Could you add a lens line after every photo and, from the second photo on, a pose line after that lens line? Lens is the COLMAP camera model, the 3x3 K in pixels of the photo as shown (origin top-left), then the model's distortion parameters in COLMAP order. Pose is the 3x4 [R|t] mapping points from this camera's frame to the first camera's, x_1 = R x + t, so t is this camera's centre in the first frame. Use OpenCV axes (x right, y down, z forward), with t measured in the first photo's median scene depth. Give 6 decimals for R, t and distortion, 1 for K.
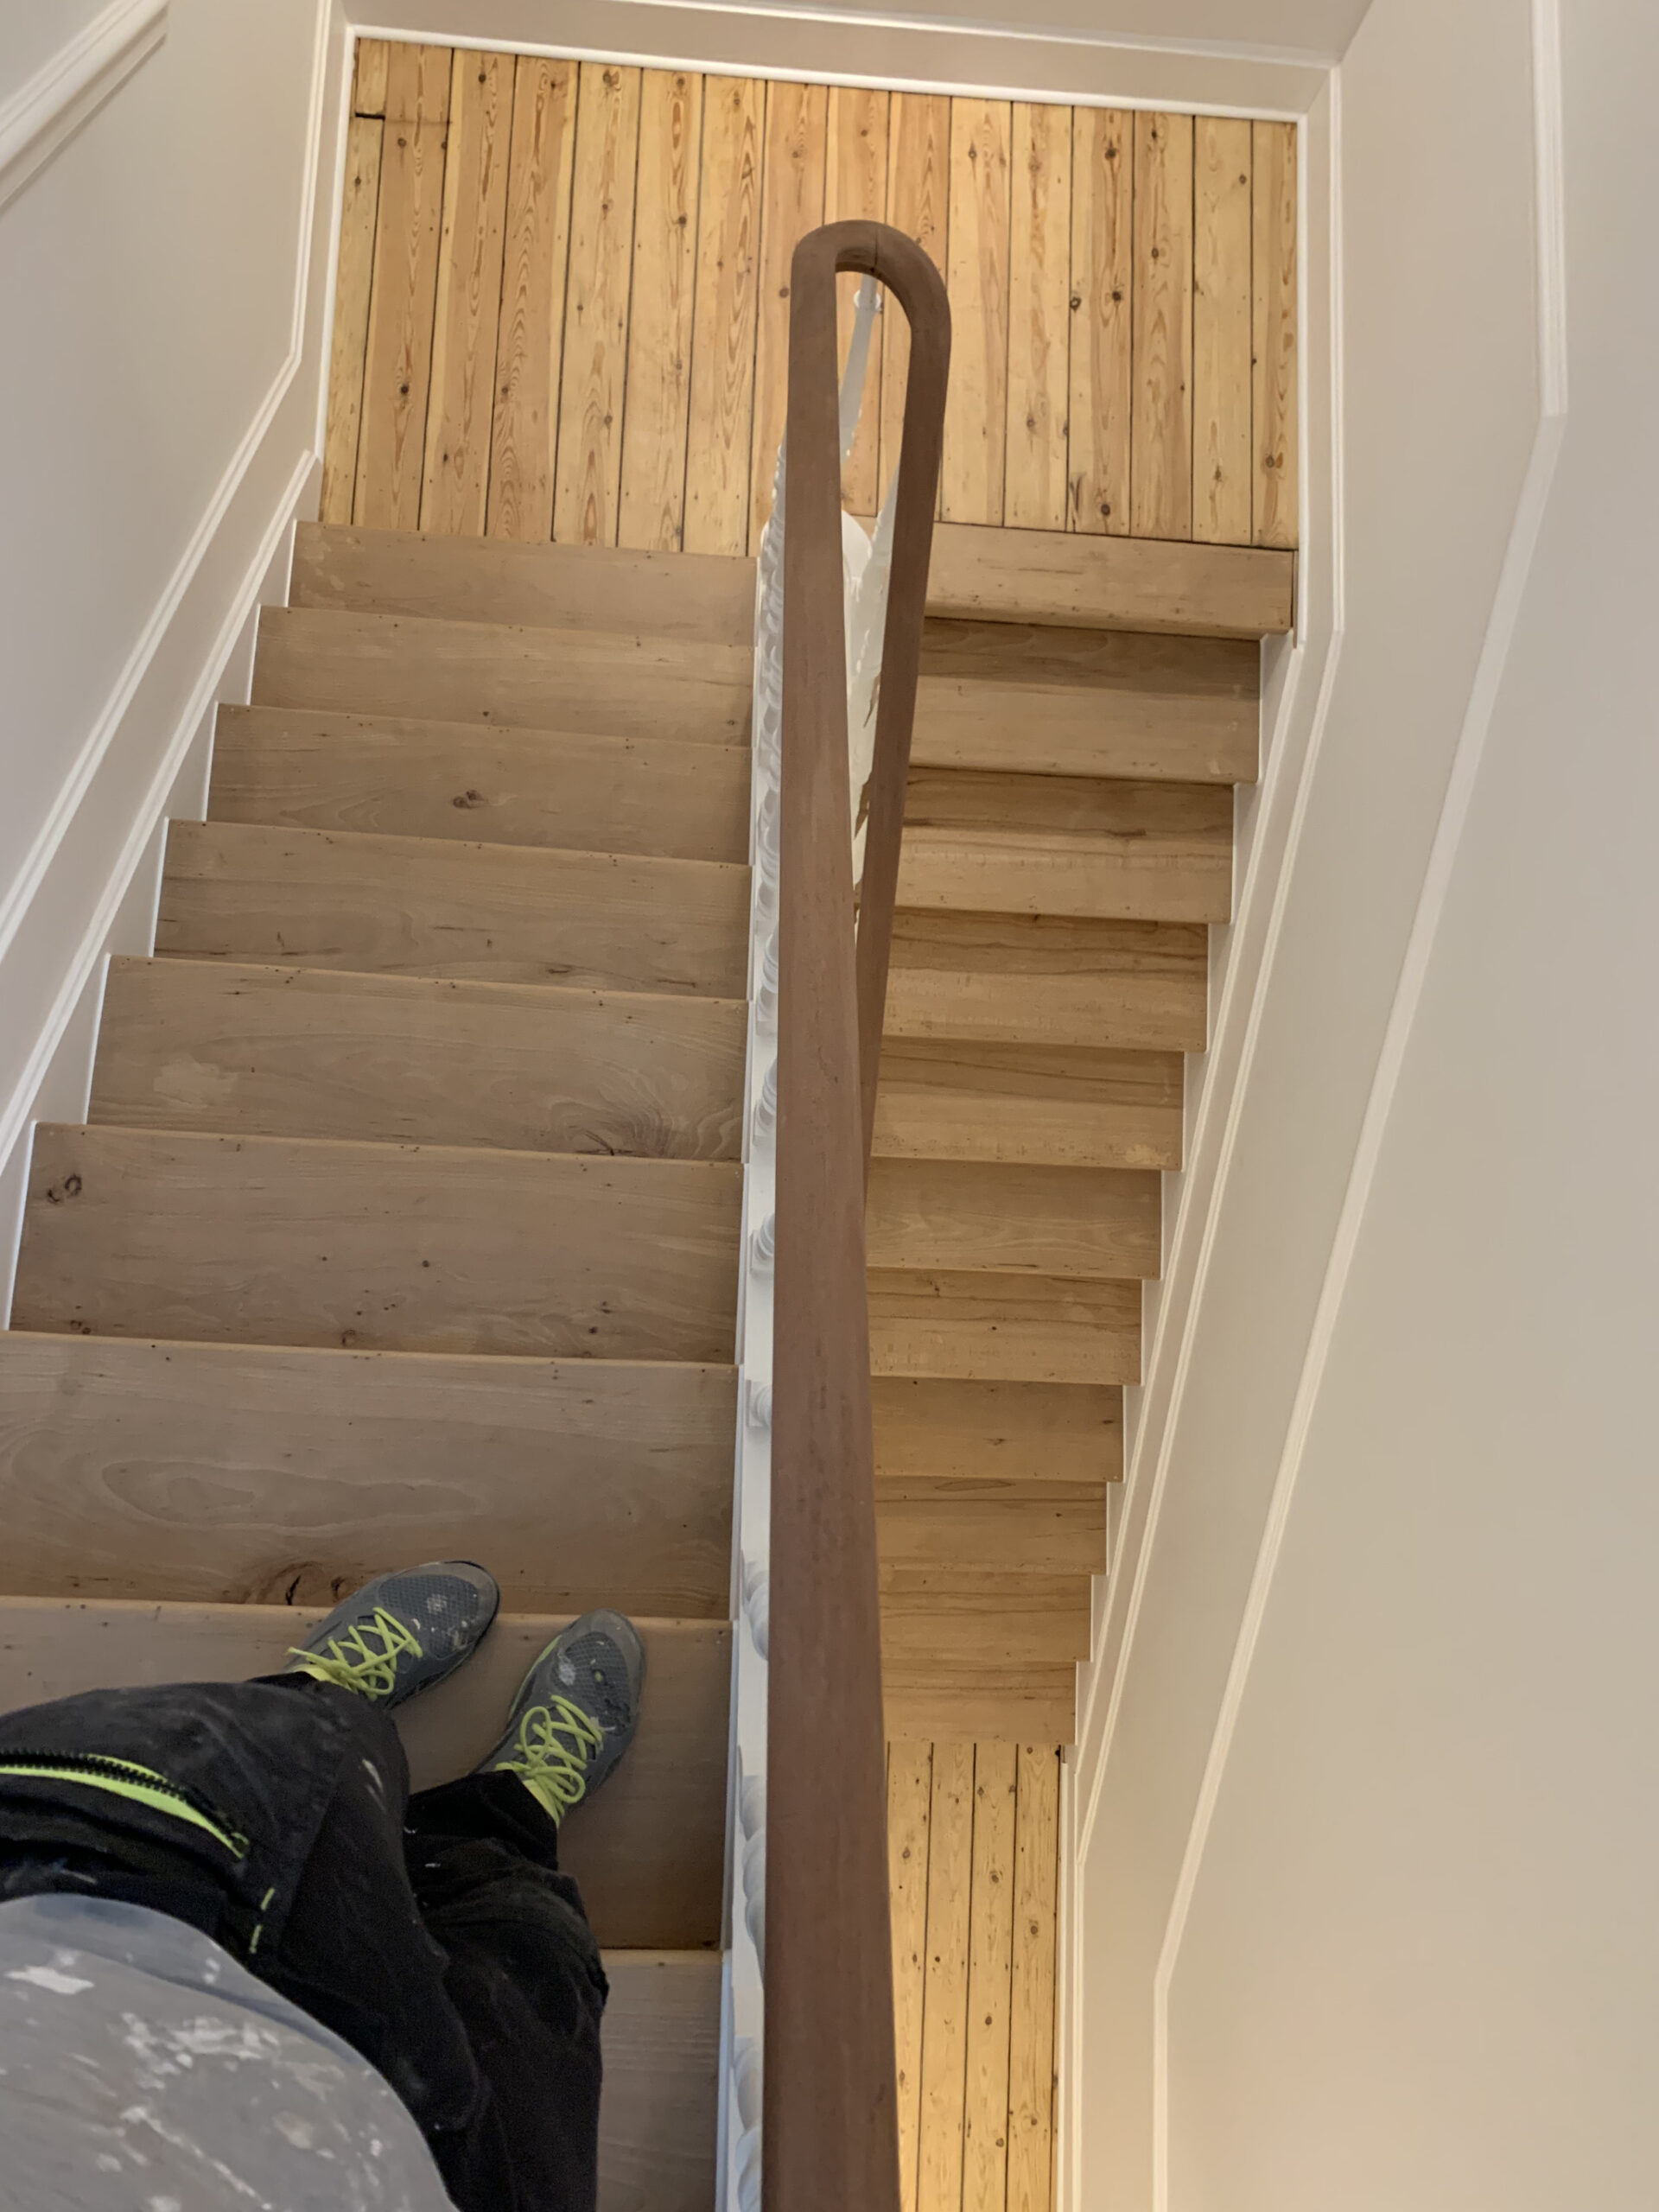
lens RADIAL K [[1654.1, 0, 835.8], [0, 1654.1, 1110.9], [0, 0, 1]] dist [0.015986, -0.028933]
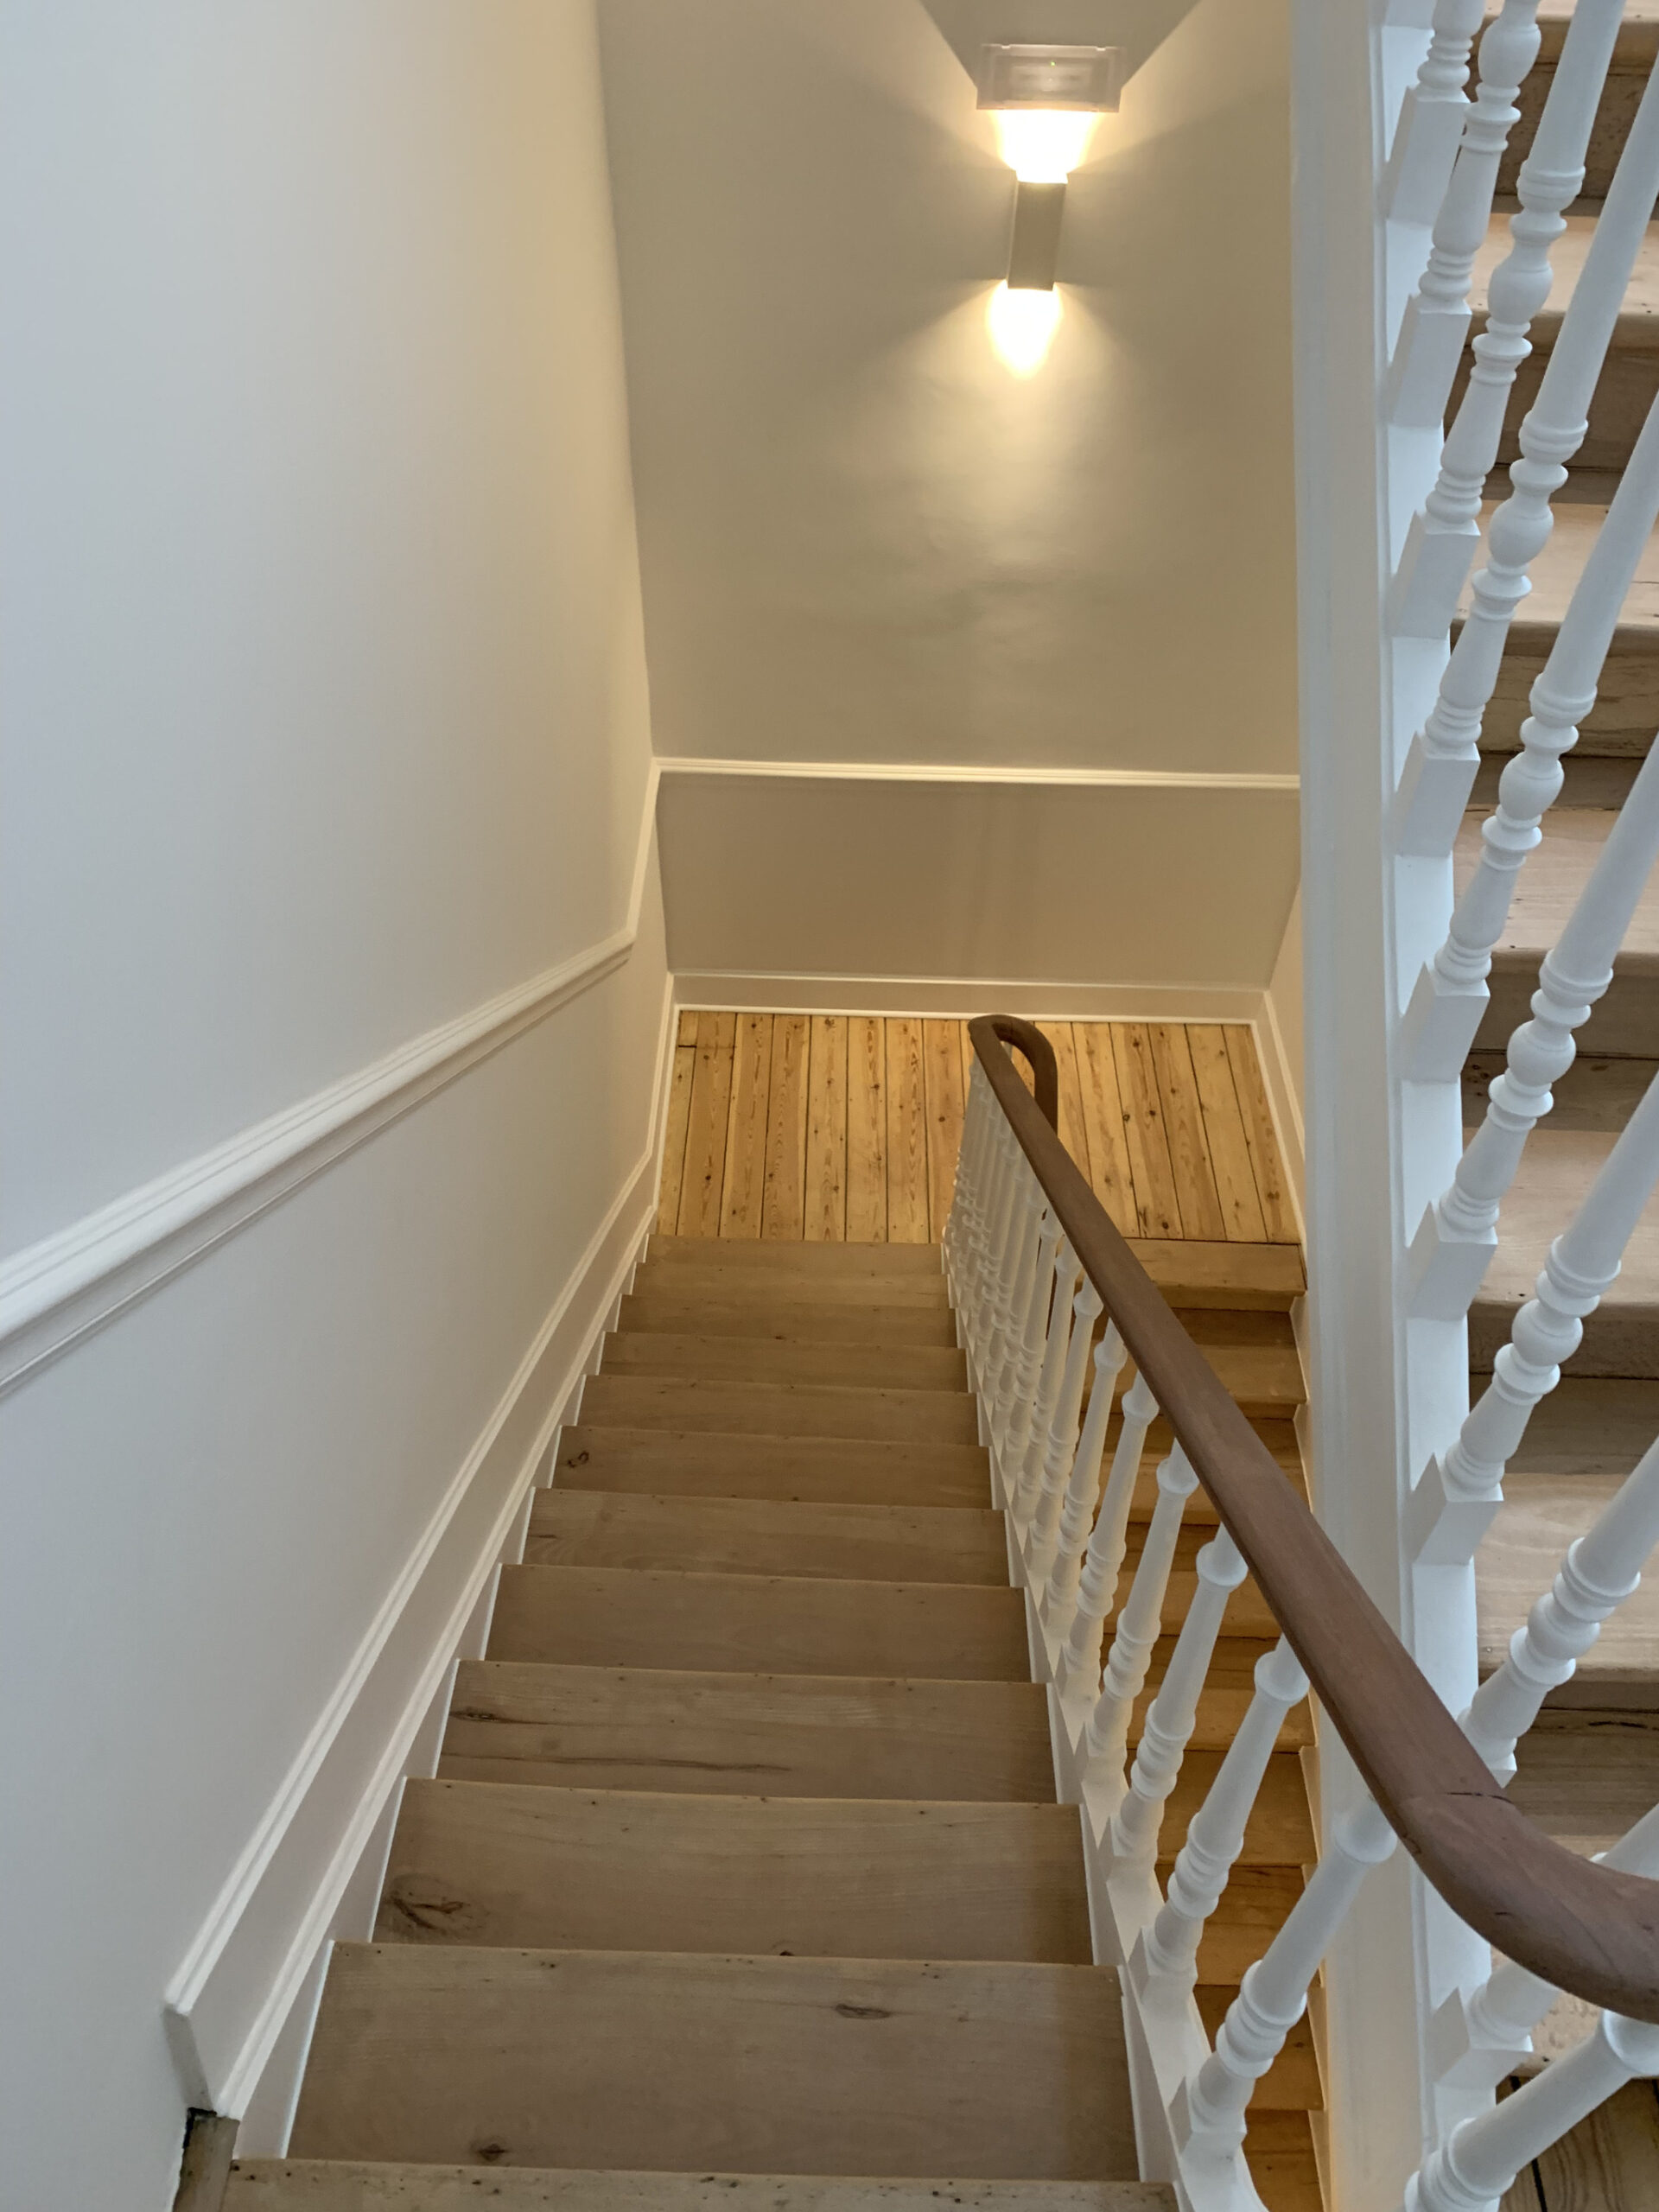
lens RADIAL K [[1654.1, 0, 823.9], [0, 1654.1, 1103.7], [0, 0, 1]] dist [0.015986, -0.028933]
pose [[0.997361, -0.060352, -0.040363, -0.079080], [0.024874, 0.806300, -0.590984, 0.429103], [0.068212, 0.588420, 0.805673, -0.296436]]
